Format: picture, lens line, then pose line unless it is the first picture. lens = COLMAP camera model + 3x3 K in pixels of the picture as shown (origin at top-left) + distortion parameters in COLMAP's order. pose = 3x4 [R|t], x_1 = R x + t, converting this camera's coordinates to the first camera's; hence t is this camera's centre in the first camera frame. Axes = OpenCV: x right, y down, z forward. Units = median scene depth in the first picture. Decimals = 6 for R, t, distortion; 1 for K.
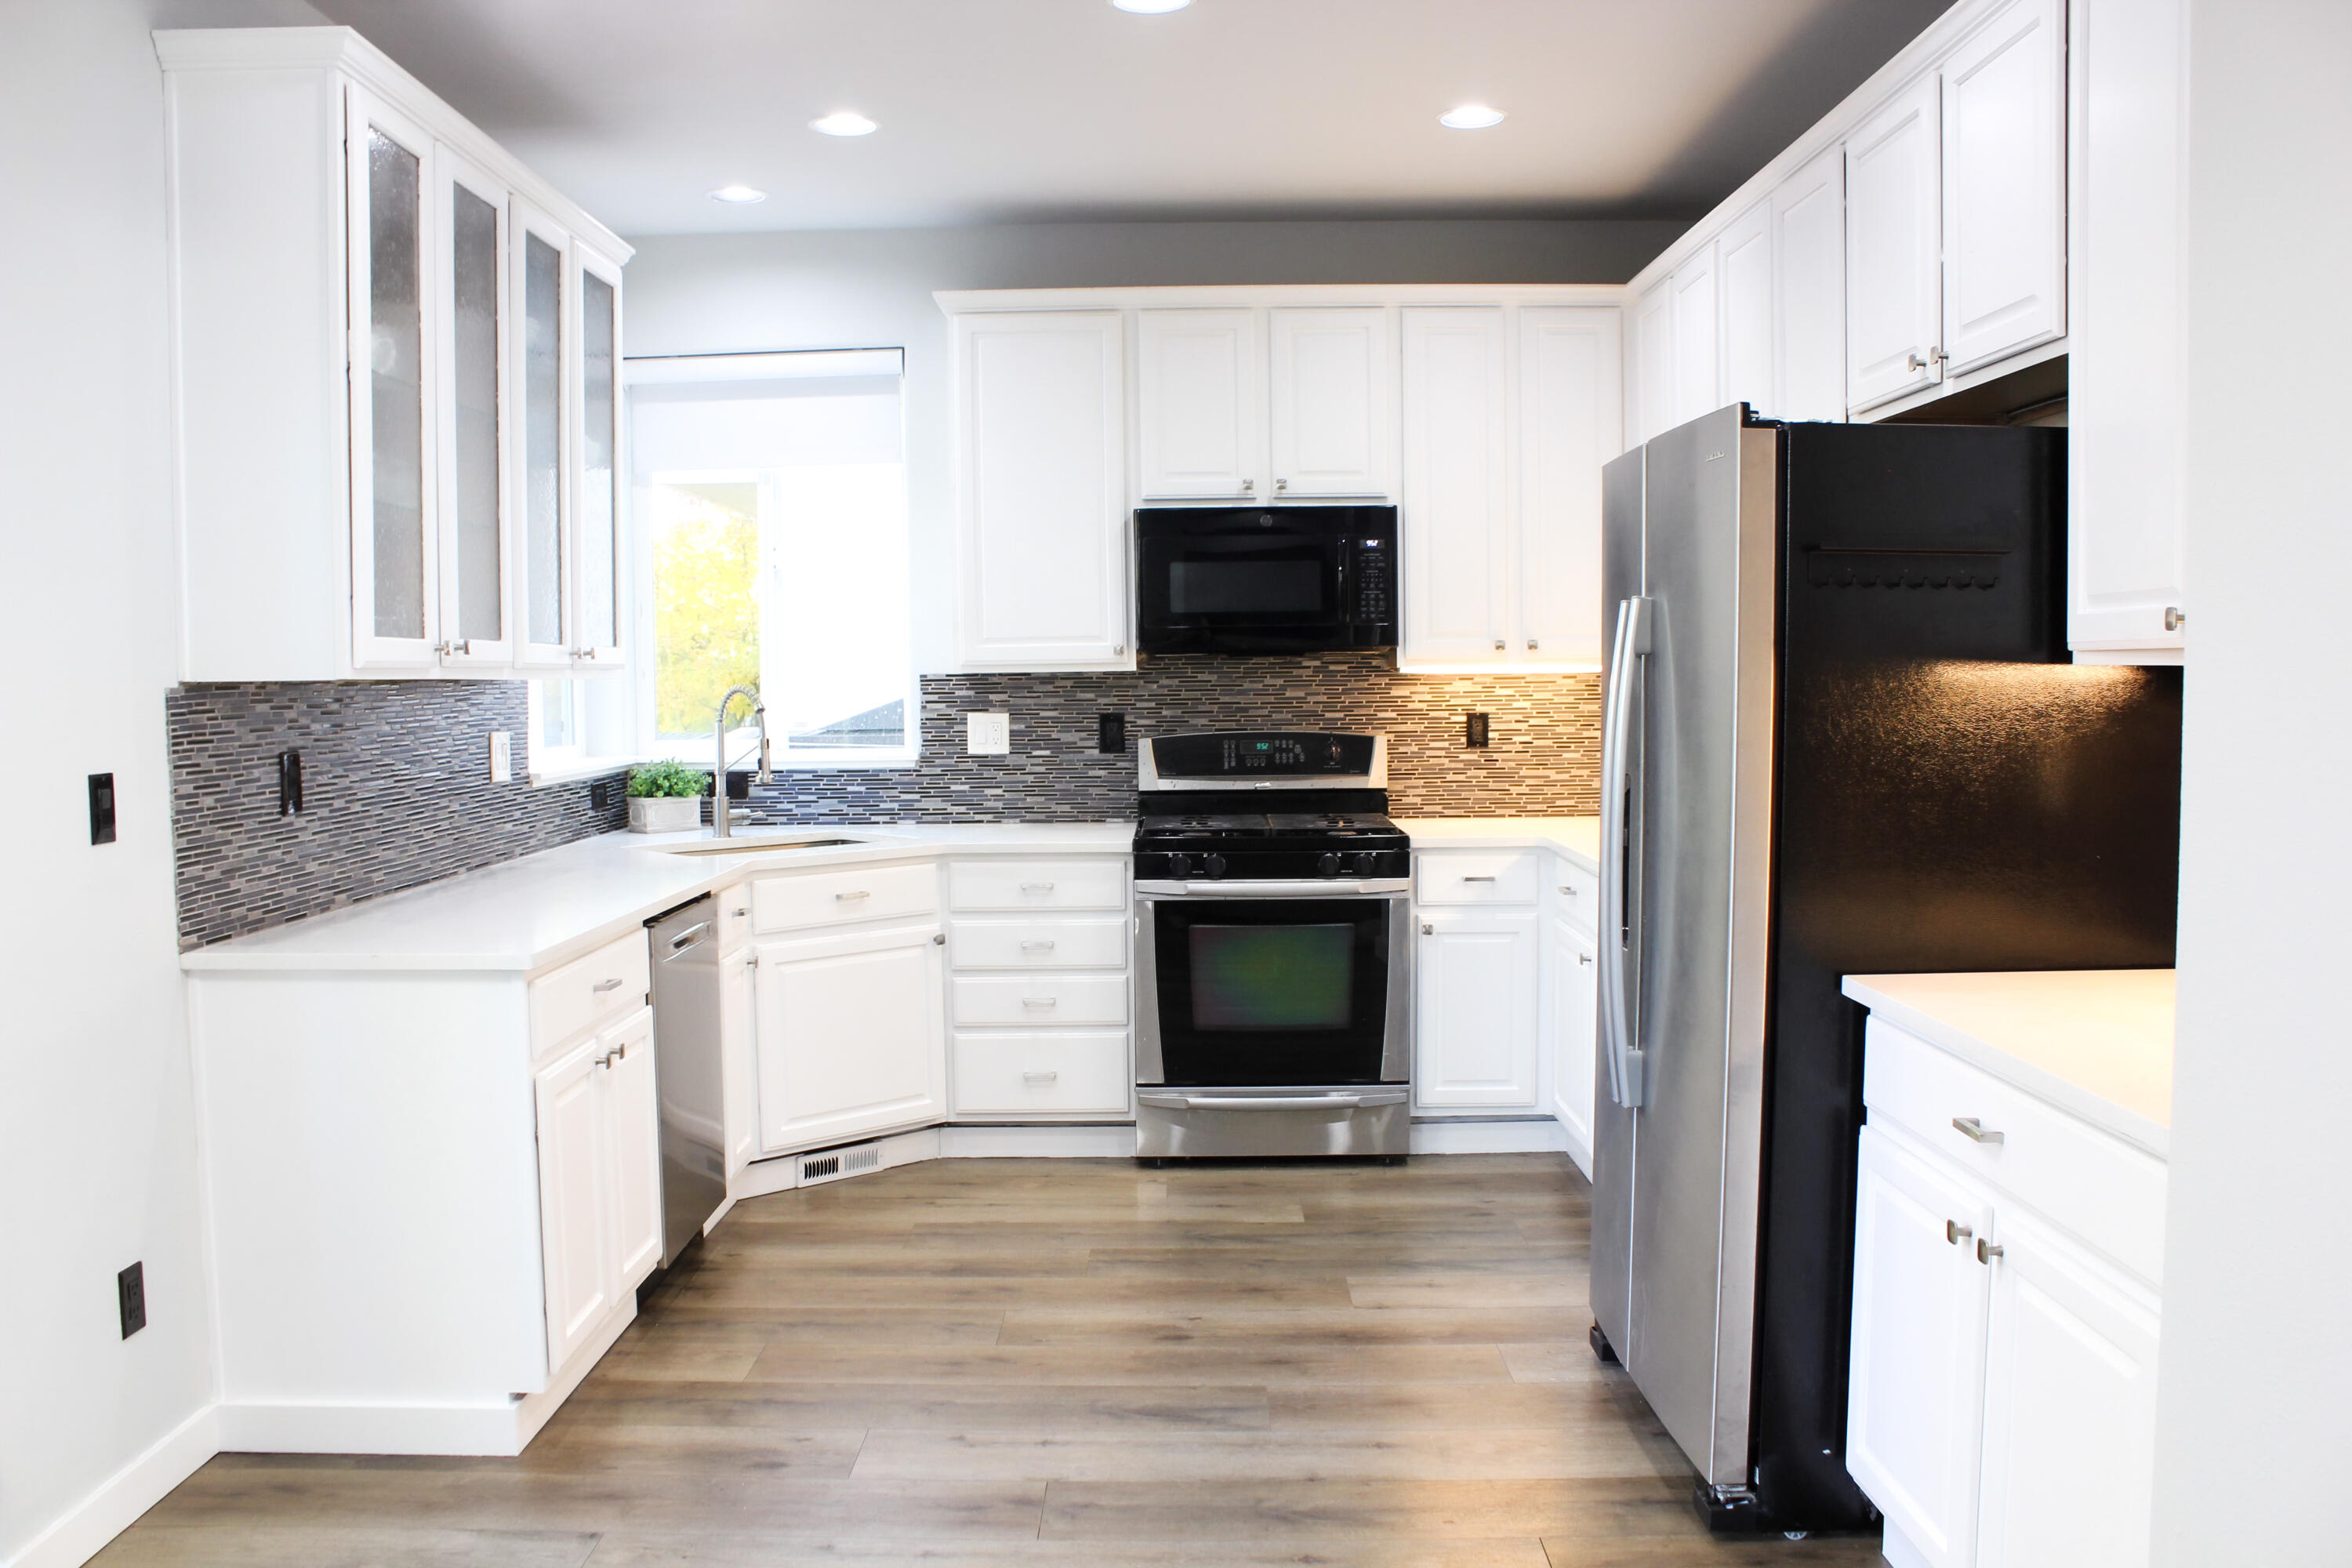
lens RADIAL K [[1956.1, 0, 1163.6], [0, 1956.1, 813.0], [0, 0, 1]] dist [-0.175108, 0.157413]
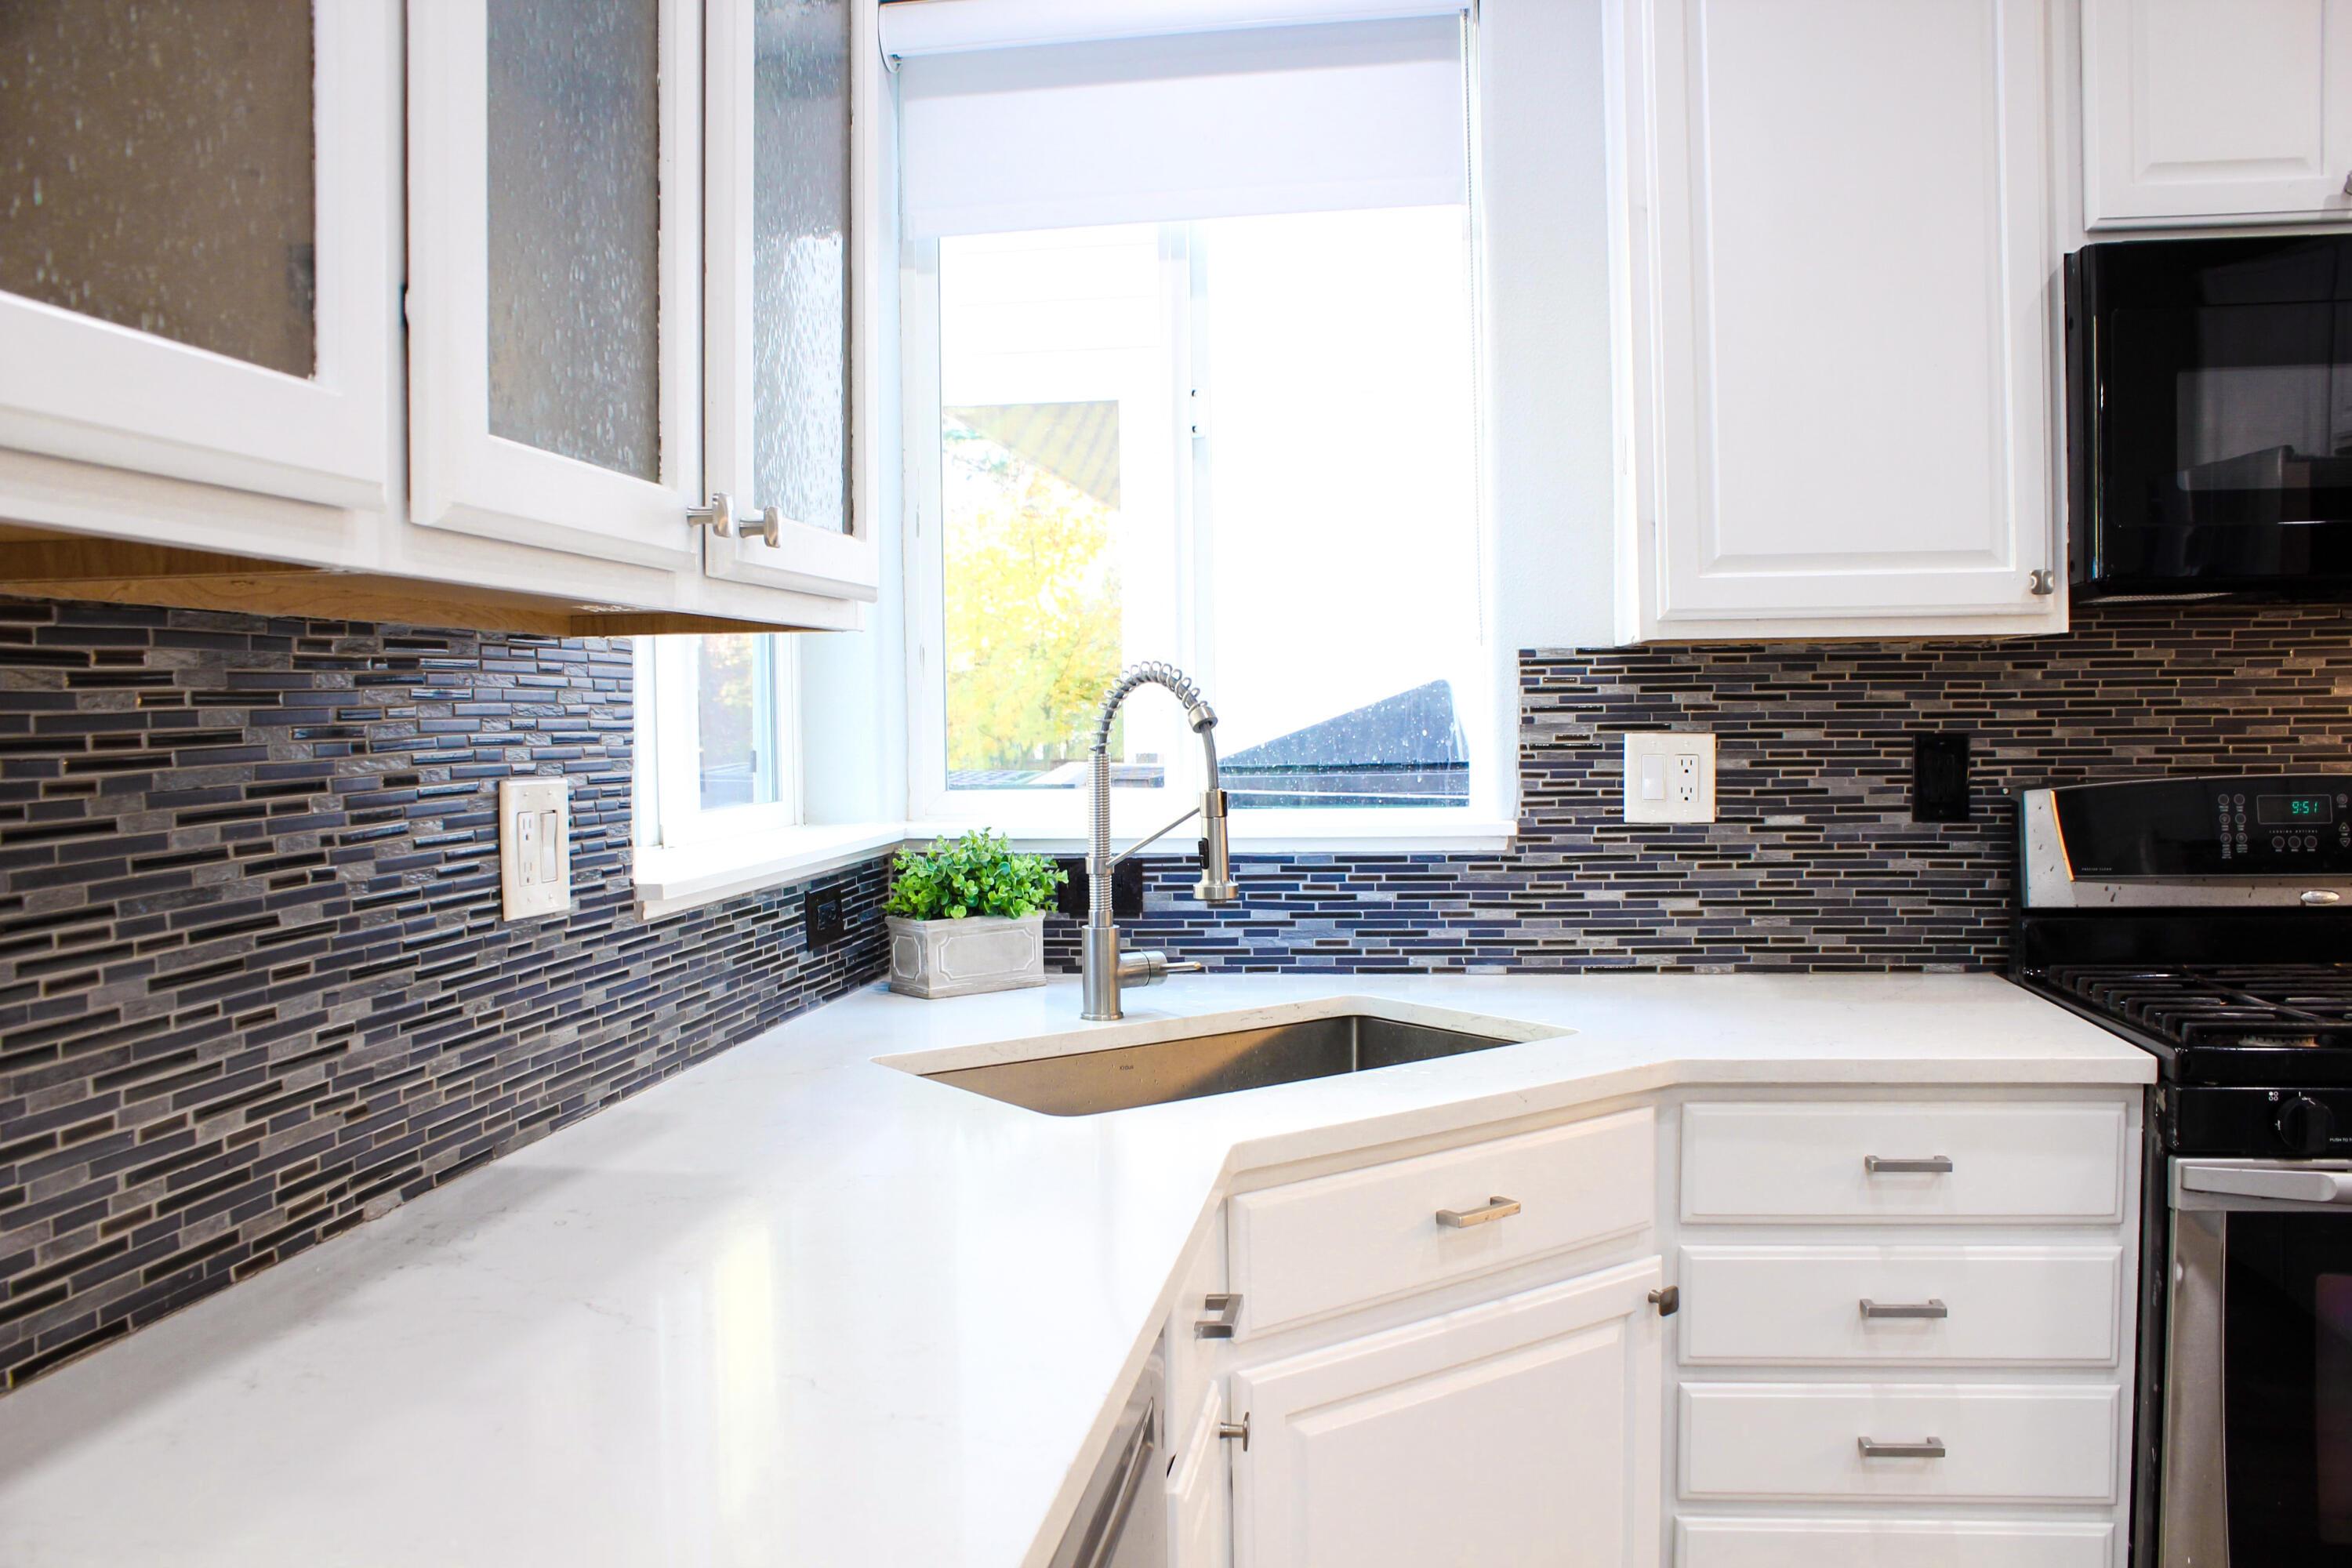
lens RADIAL K [[1956.1, 0, 1163.6], [0, 1956.1, 813.0], [0, 0, 1]] dist [-0.175108, 0.157413]
pose [[0.991063, 0.001366, -0.133386, -0.151960], [-0.003602, 0.999857, -0.016524, -0.025433], [0.133344, 0.016857, 0.990926, 0.554107]]
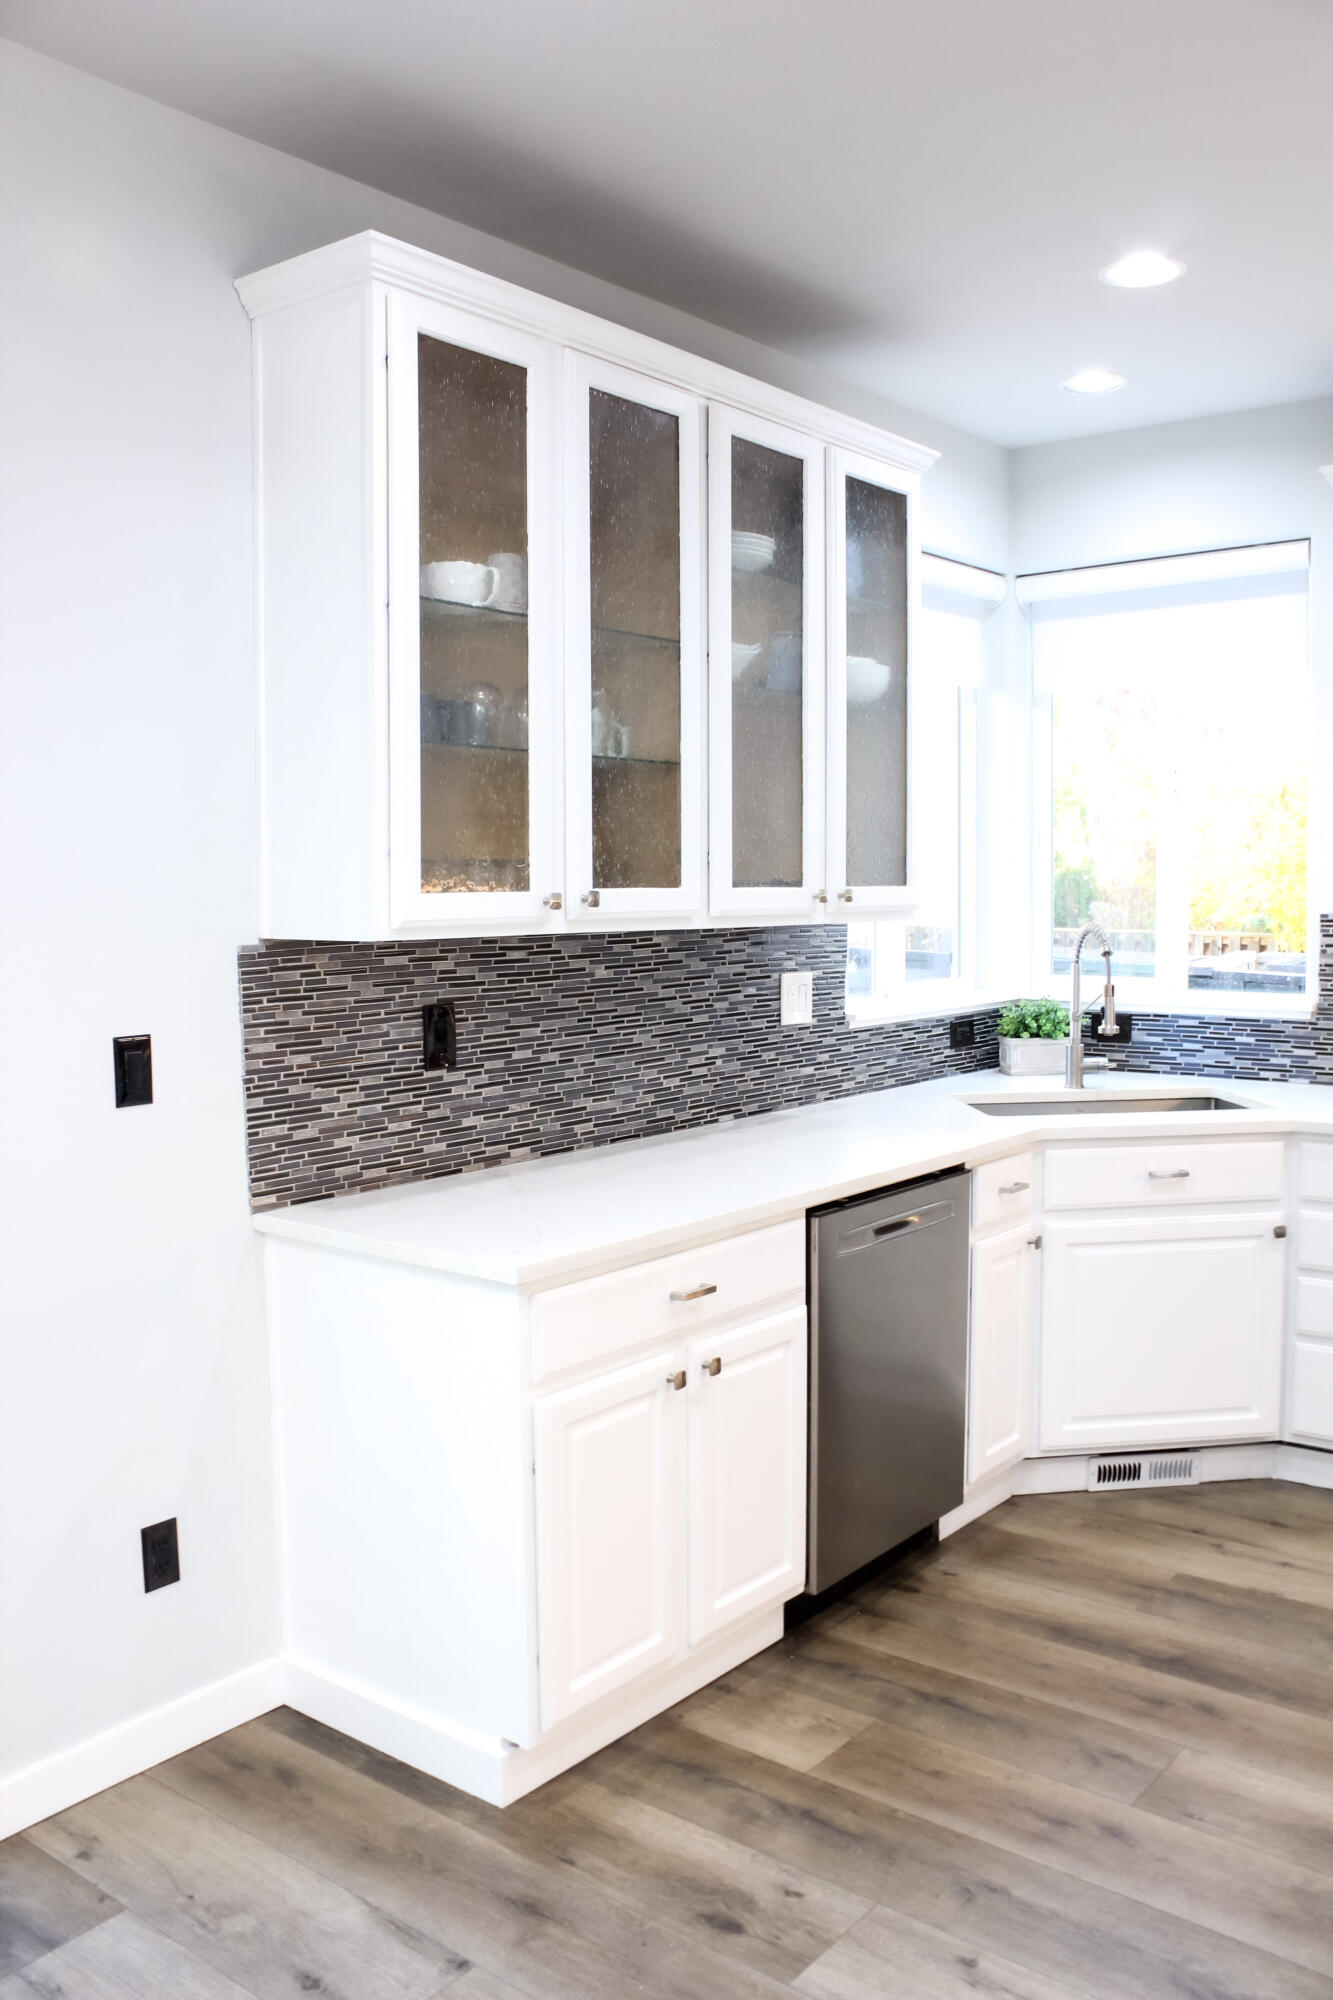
lens RADIAL K [[1663.3, 0, 679.2], [0, 1663.3, 1020.3], [0, 0, 1]] dist [-0.175108, 0.157413]
pose [[0.788131, 0.054310, -0.613107, 0.099942], [-0.042502, 0.998524, 0.033816, -0.037001], [0.614038, -0.000593, 0.789276, 0.259382]]
